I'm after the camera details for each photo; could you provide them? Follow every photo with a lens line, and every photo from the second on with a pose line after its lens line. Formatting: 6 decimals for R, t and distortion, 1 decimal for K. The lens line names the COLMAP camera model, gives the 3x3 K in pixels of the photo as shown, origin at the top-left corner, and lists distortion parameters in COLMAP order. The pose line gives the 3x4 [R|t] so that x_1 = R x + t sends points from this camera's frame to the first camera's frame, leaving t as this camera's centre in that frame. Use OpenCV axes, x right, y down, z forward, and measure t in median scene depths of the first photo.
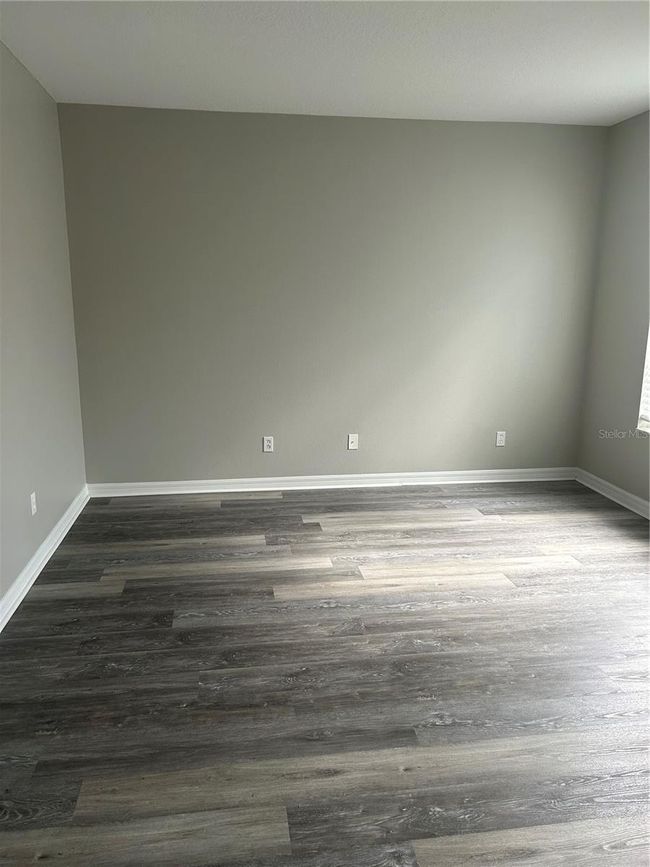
lens RADIAL K [[668.0, 0, 325.0], [0, 668.0, 433.5], [0, 0, 1]] dist [0.049728, -0.051905]
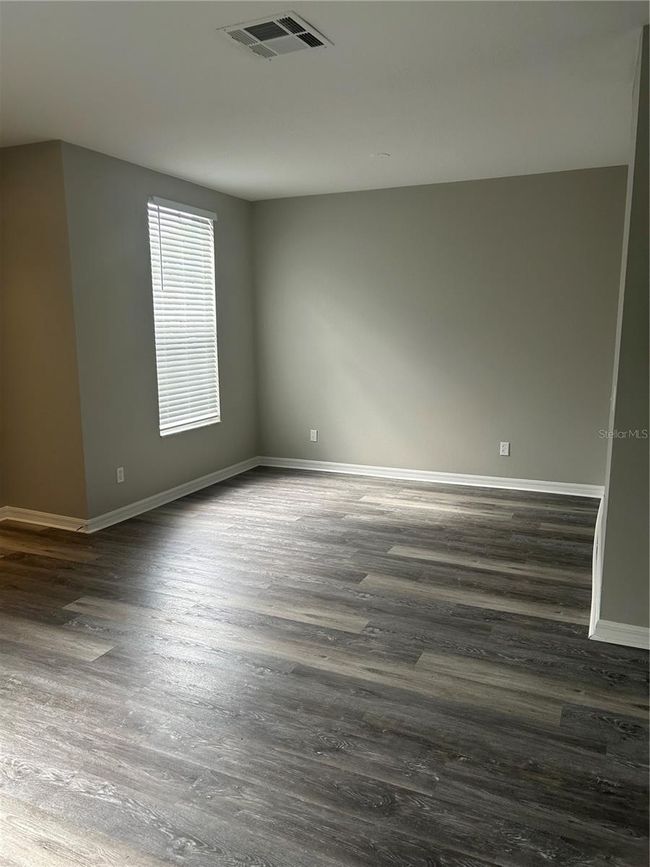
lens RADIAL K [[668.0, 0, 325.0], [0, 668.0, 433.5], [0, 0, 1]] dist [0.049728, -0.051905]
pose [[-0.847034, -0.082843, 0.525044, -0.516803], [0.113385, 0.936884, 0.330744, -0.361025], [-0.519305, 0.339684, -0.784179, 1.729454]]
